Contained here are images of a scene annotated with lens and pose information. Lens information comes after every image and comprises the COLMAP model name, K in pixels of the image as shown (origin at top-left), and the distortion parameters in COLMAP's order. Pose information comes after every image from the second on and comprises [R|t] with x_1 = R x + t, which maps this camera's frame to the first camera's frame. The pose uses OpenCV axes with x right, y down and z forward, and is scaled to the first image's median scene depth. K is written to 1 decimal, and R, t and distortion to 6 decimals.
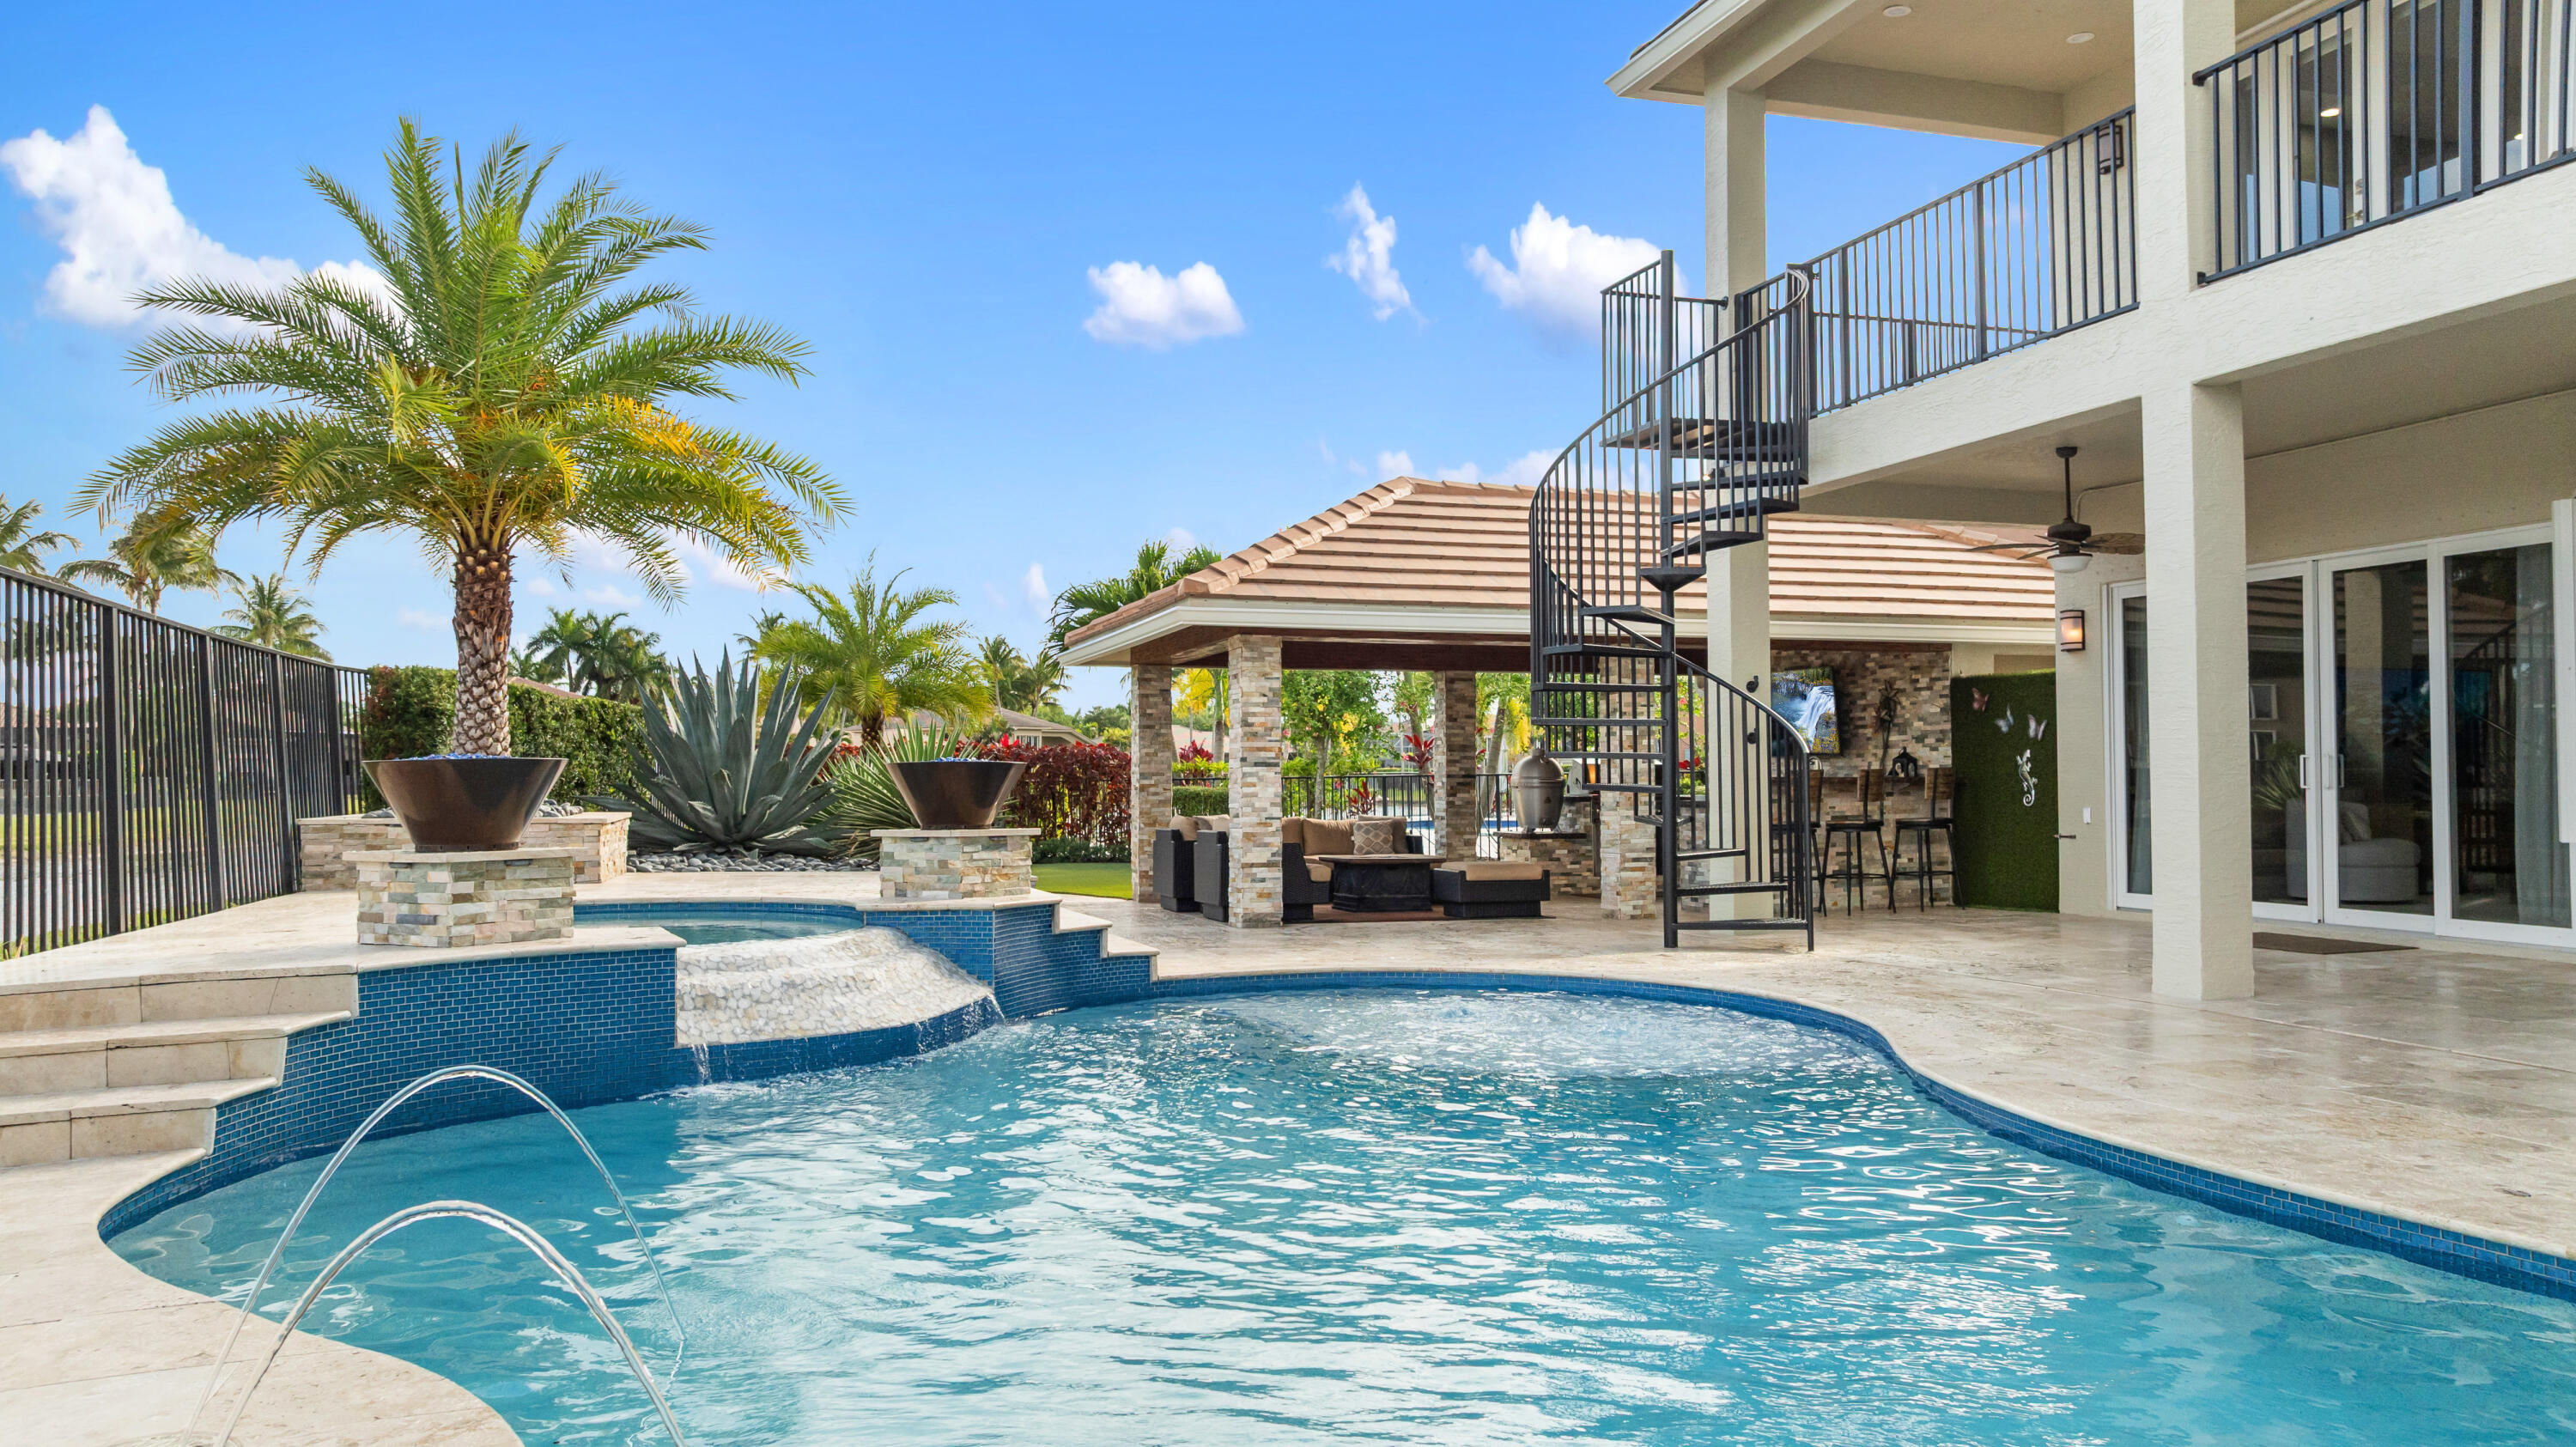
lens RADIAL K [[1769.8, 0, 1288.0], [0, 1769.8, 723.5], [0, 0, 1]] dist [-0.001509, -0.000233]
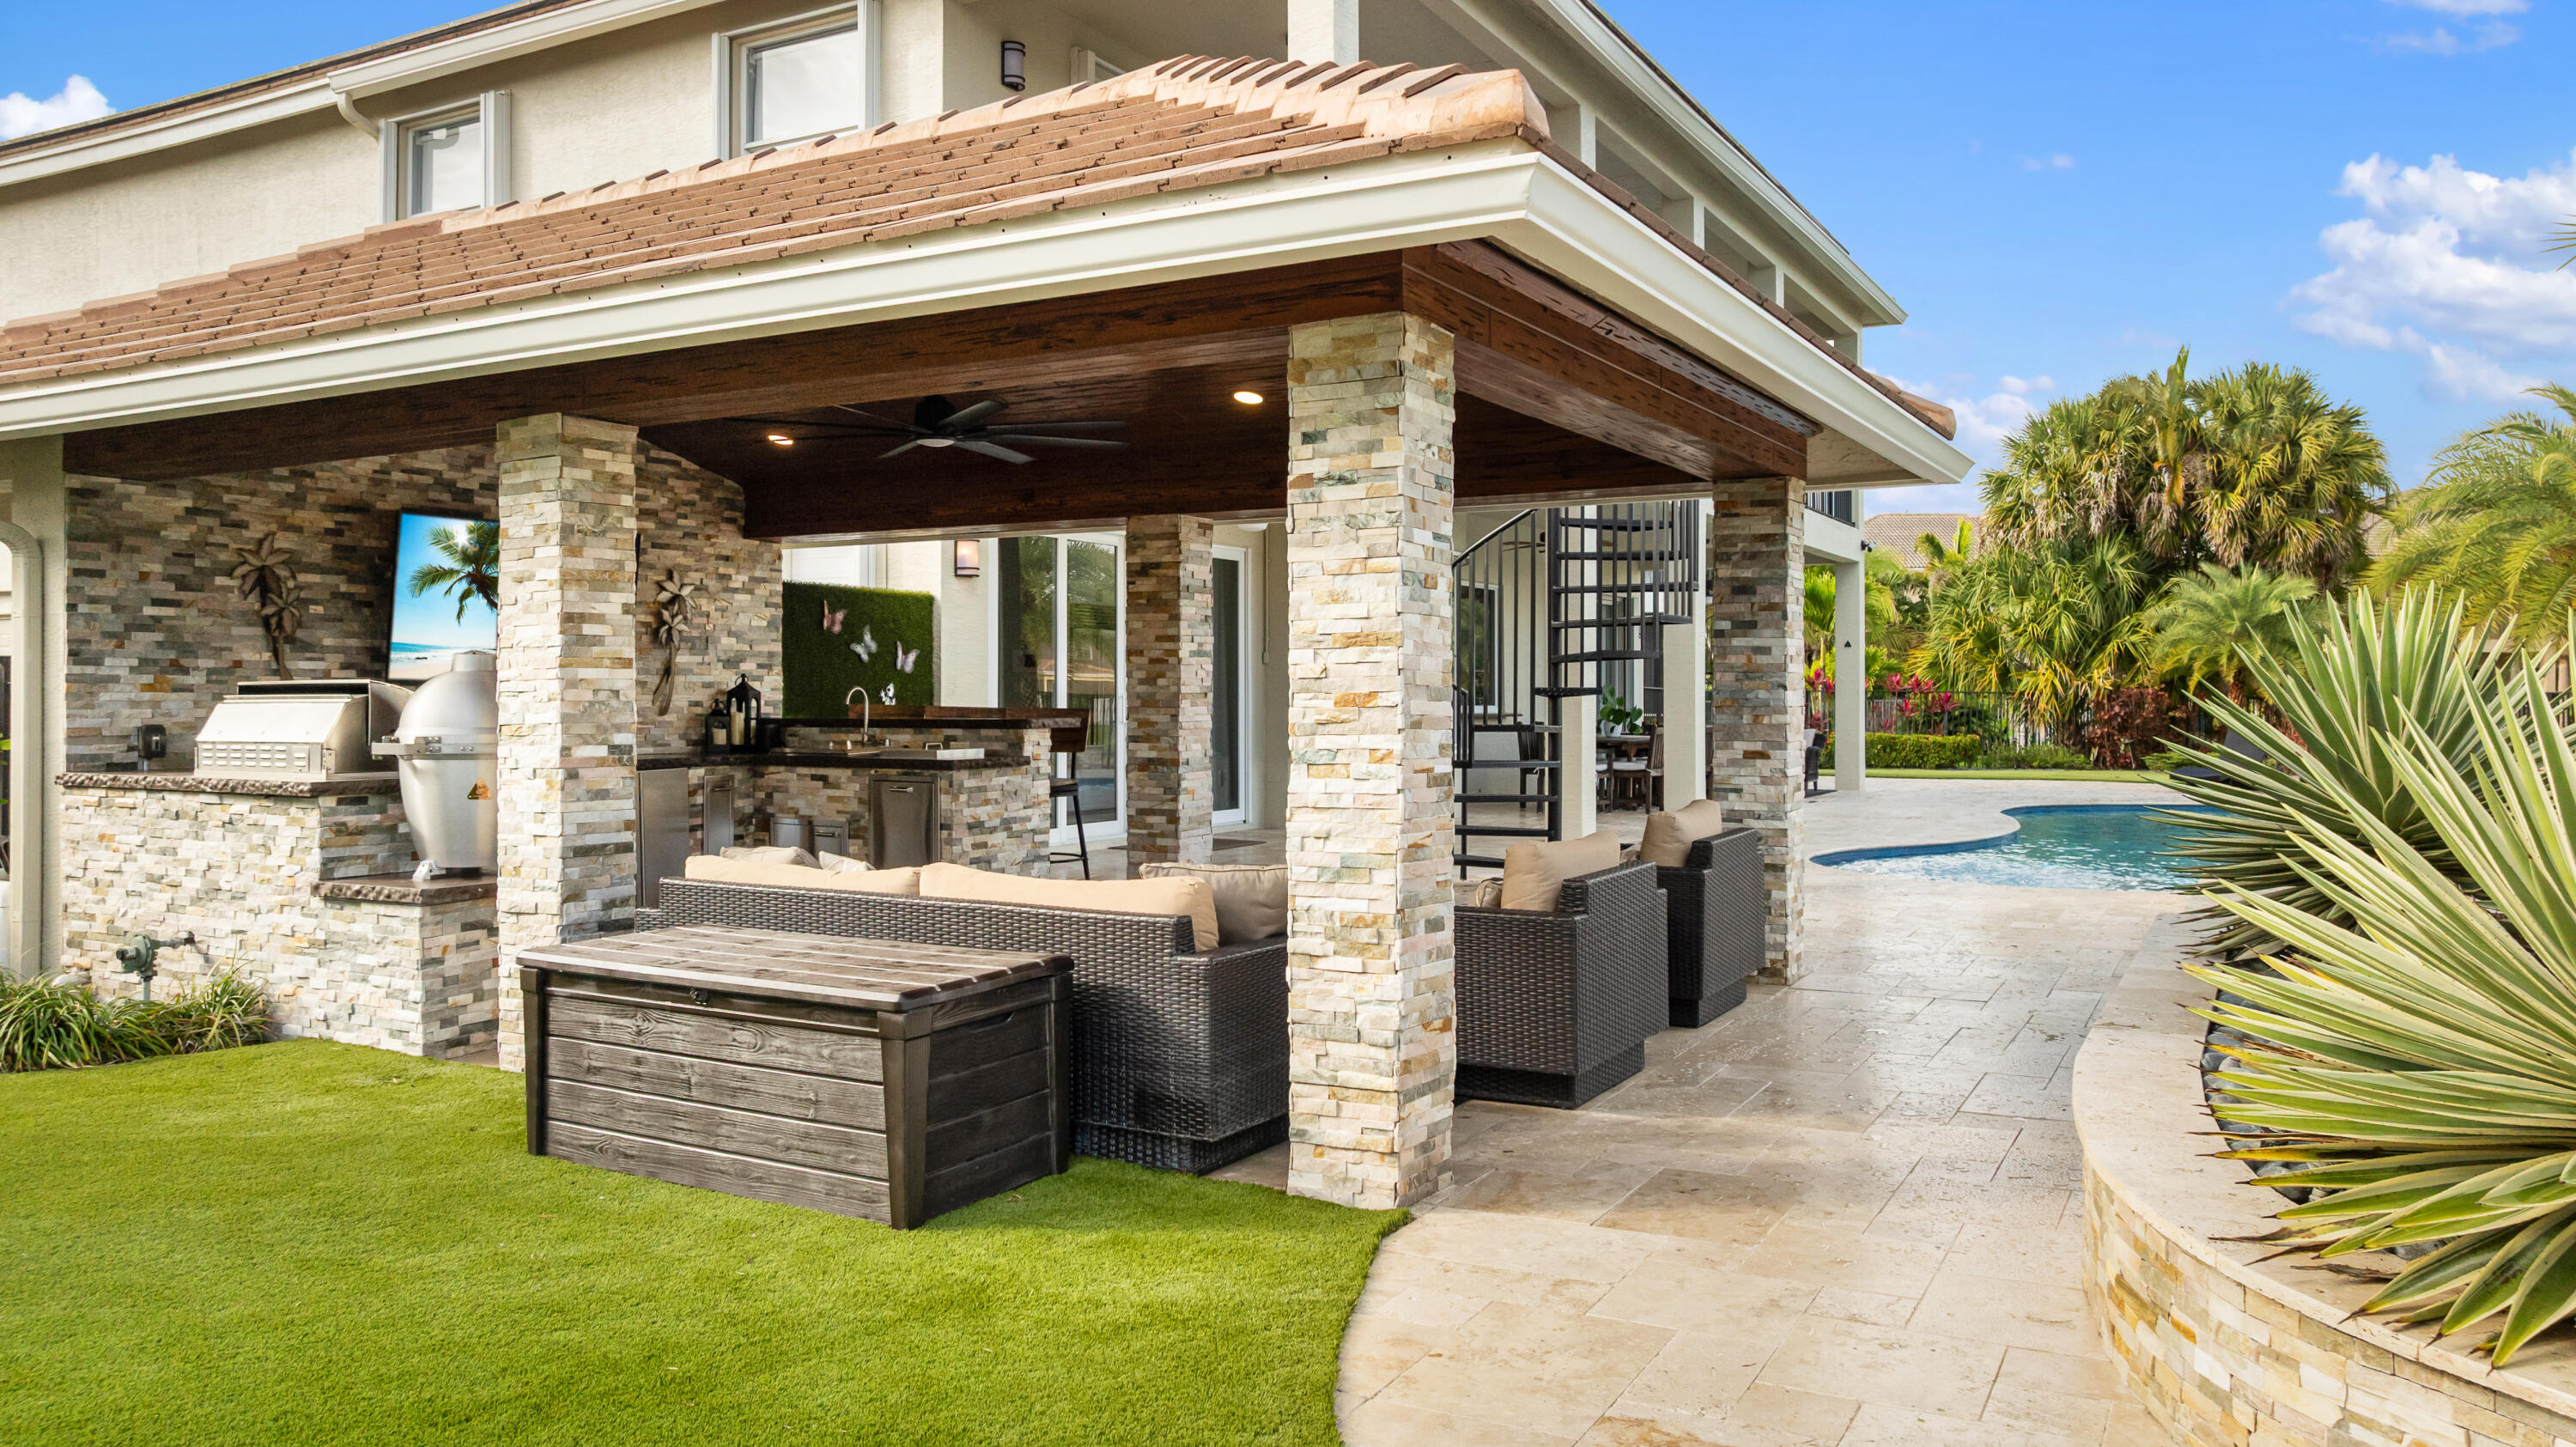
lens RADIAL K [[1857.1, 0, 1290.1], [0, 1857.1, 669.3], [0, 0, 1]] dist [-0.008459, -0.001887]
pose [[-0.686926, 0.024389, 0.726318, -0.338749], [-0.012272, 0.998905, -0.045148, 0.044559], [-0.726624, -0.039927, -0.685874, 1.454663]]
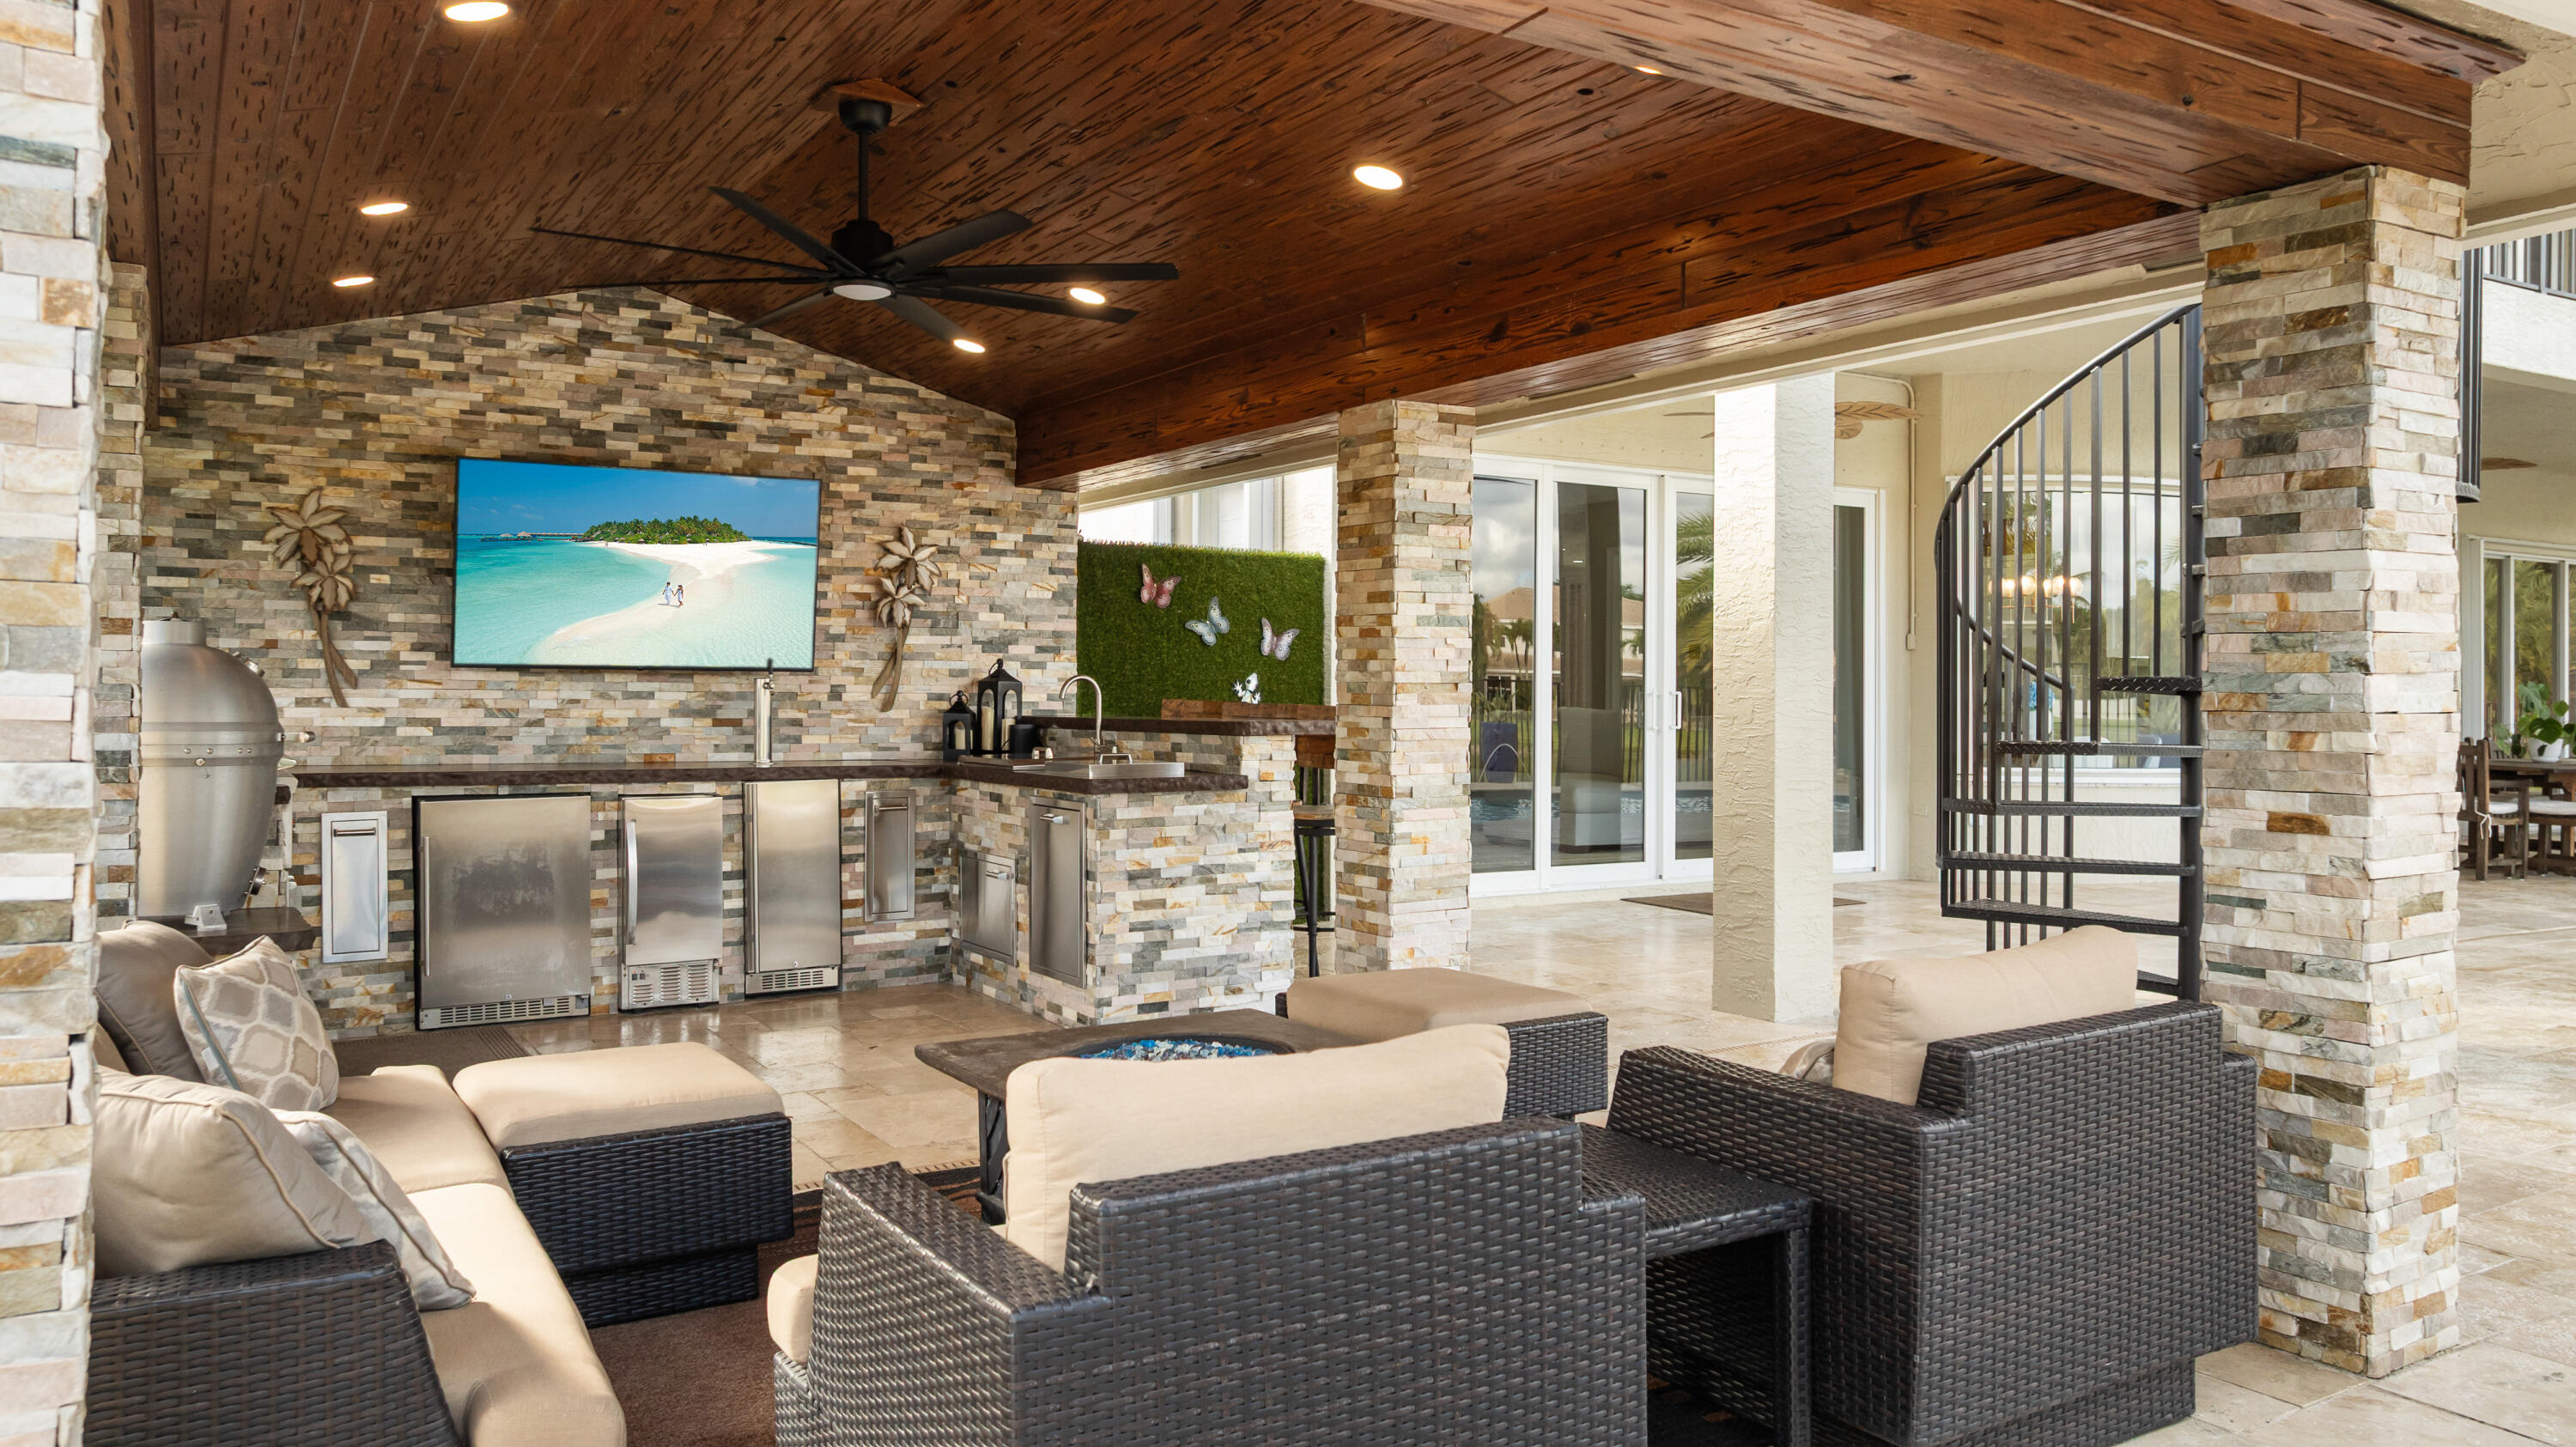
lens RADIAL K [[1857.1, 0, 1290.1], [0, 1857.1, 669.3], [0, 0, 1]] dist [-0.008459, -0.001887]
pose [[-0.239280, 0.026008, 0.970602, -0.227036], [-0.032121, 0.998882, -0.034684, 0.035471], [-0.970419, -0.039476, -0.238177, 1.141324]]
